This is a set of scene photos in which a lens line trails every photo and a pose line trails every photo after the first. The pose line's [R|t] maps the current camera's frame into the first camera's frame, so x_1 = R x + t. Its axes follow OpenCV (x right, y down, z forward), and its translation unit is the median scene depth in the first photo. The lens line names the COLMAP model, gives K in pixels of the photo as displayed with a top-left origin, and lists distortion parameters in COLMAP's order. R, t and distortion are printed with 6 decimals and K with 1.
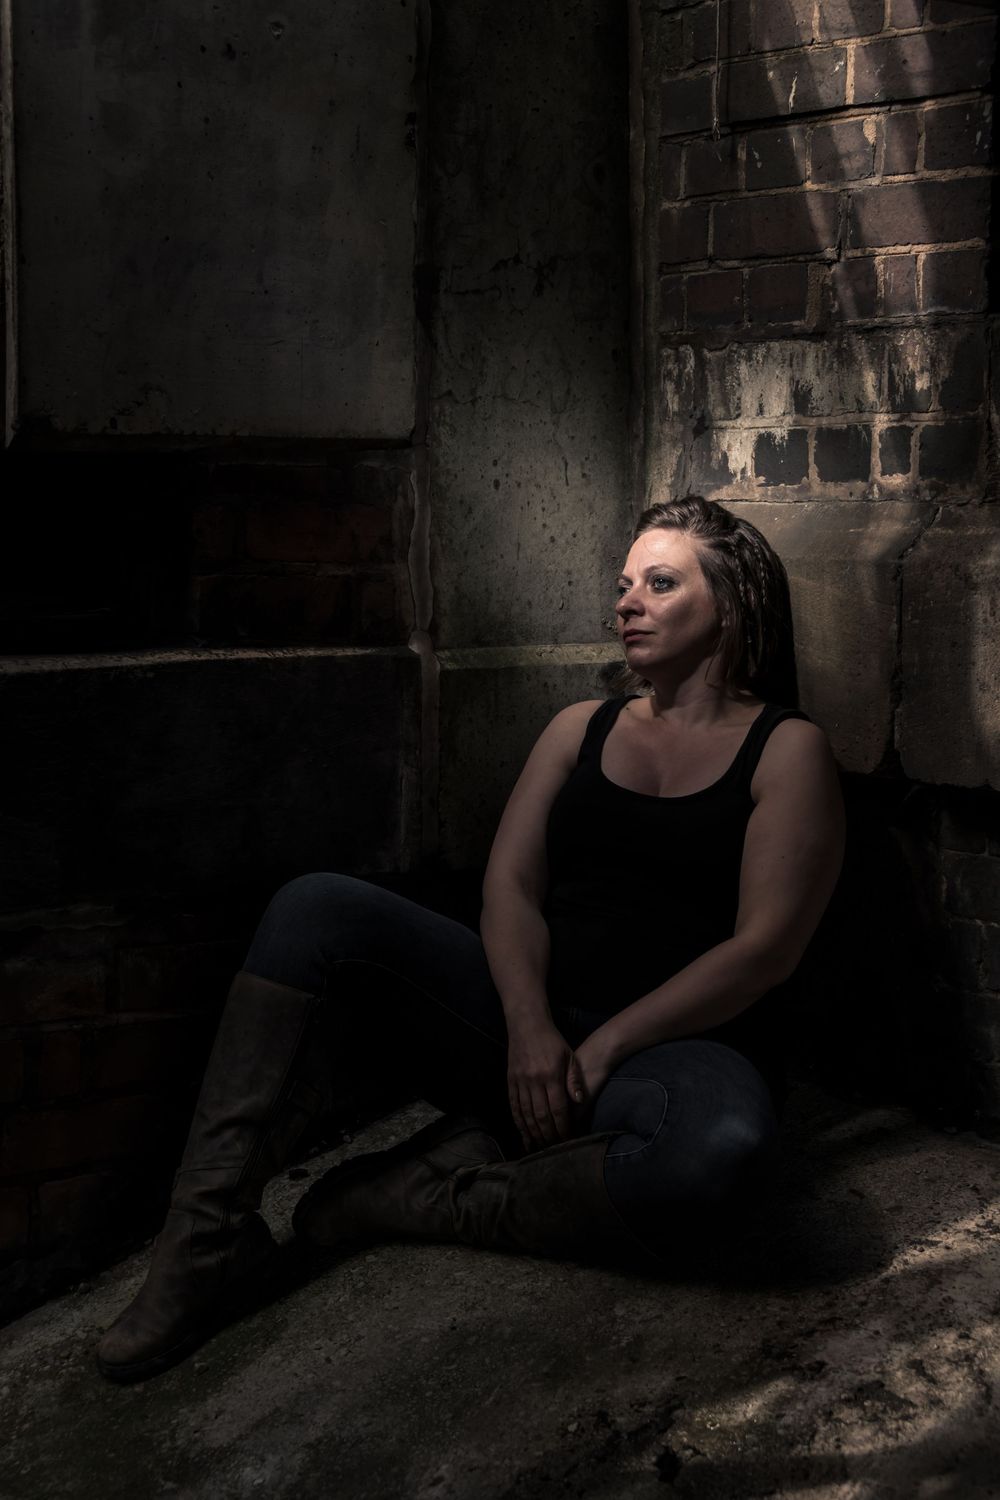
lens RADIAL K [[2700.7, 0, 503.7], [0, 2700.7, 767.2], [0, 0, 1]] dist [-0.048495, 0.038644]
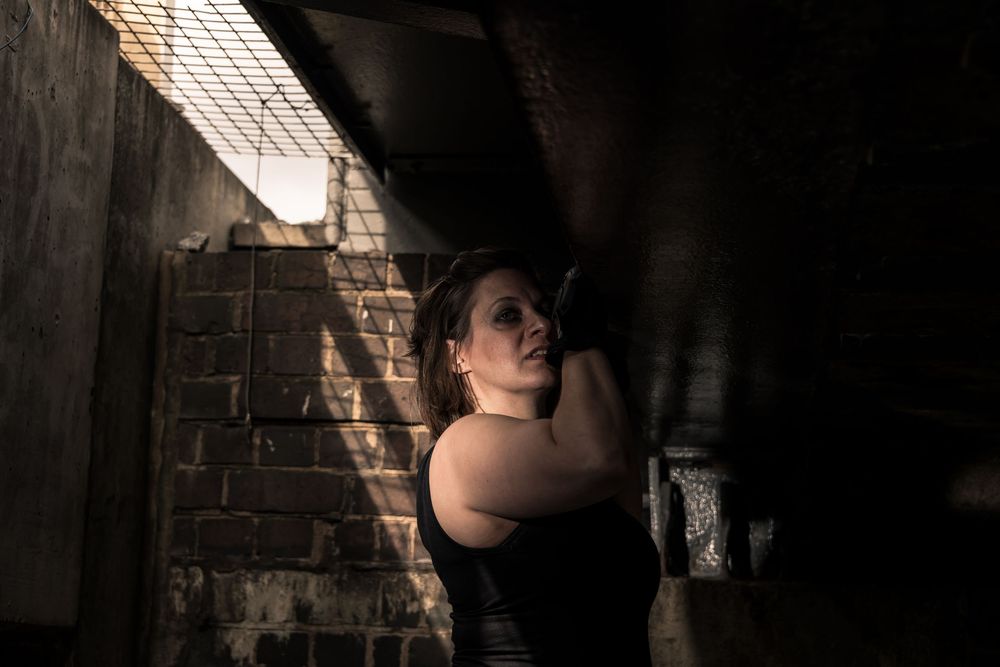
lens RADIAL K [[2020.1, 0, 500.0], [0, 2020.1, 333.5], [0, 0, 1]] dist [-0.039814, -0.153904]
pose [[0.726962, 0.141647, 0.671909, -0.571092], [0.031150, 0.970683, -0.238335, -0.020144], [-0.685971, 0.194190, 0.701238, 0.138155]]
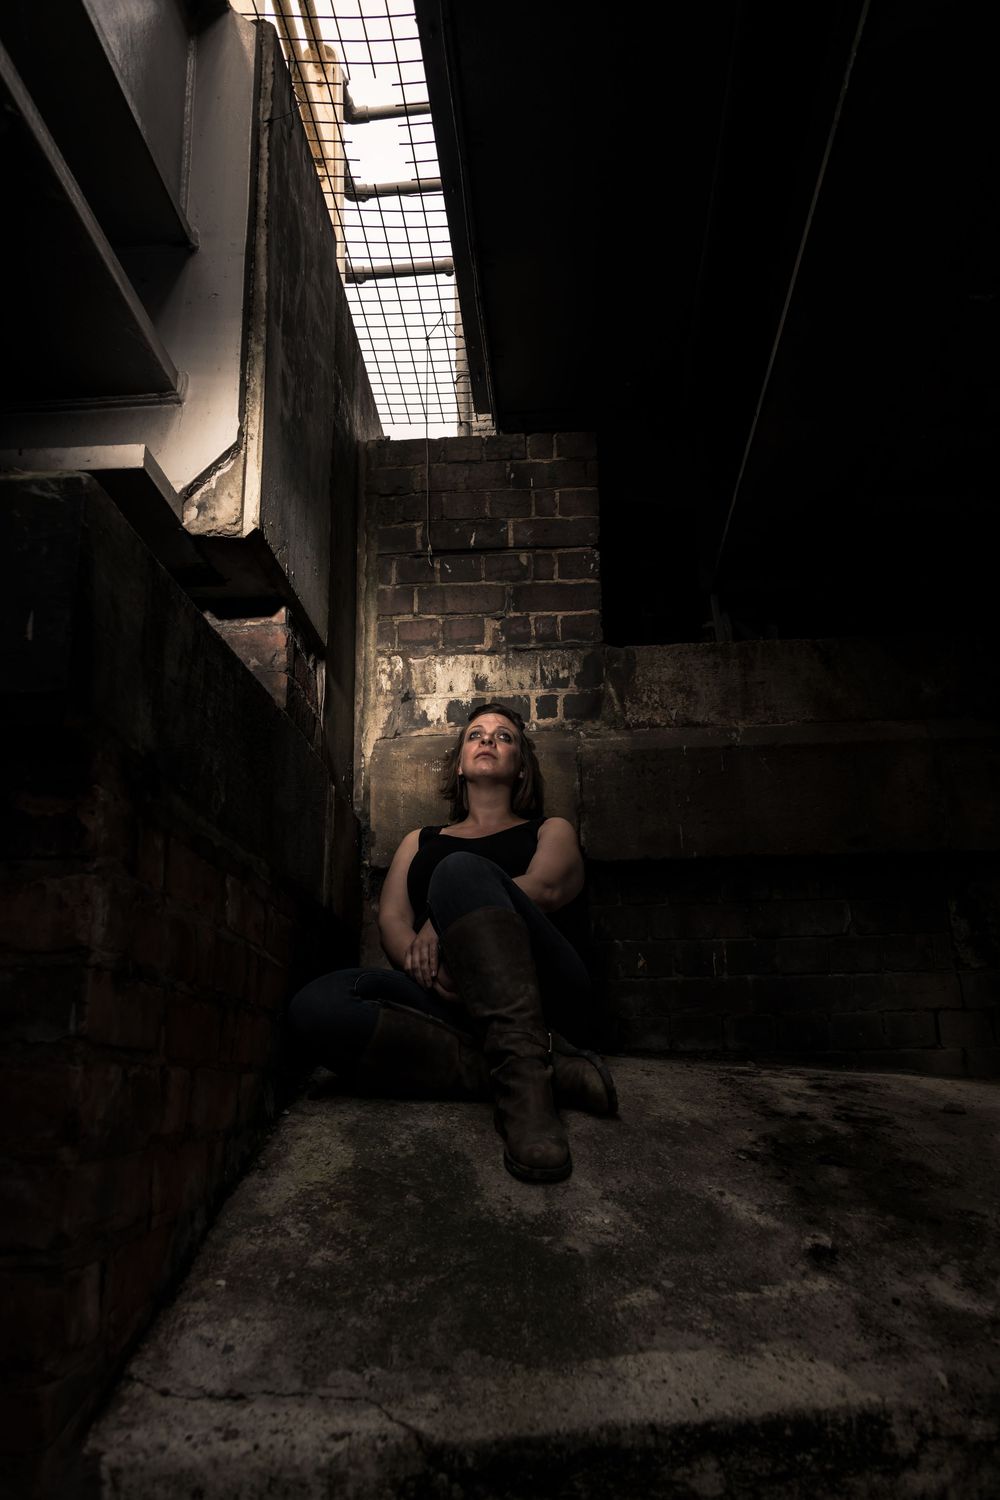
lens RADIAL K [[1147.6, 0, 500.0], [0, 1147.6, 750.0], [0, 0, 1]] dist [0.044005, -0.041423]
pose [[0.683783, 0.188693, 0.704865, -0.455982], [0.090047, 0.936781, -0.338131, 0.189885], [-0.724108, 0.294680, 0.623564, 0.498261]]
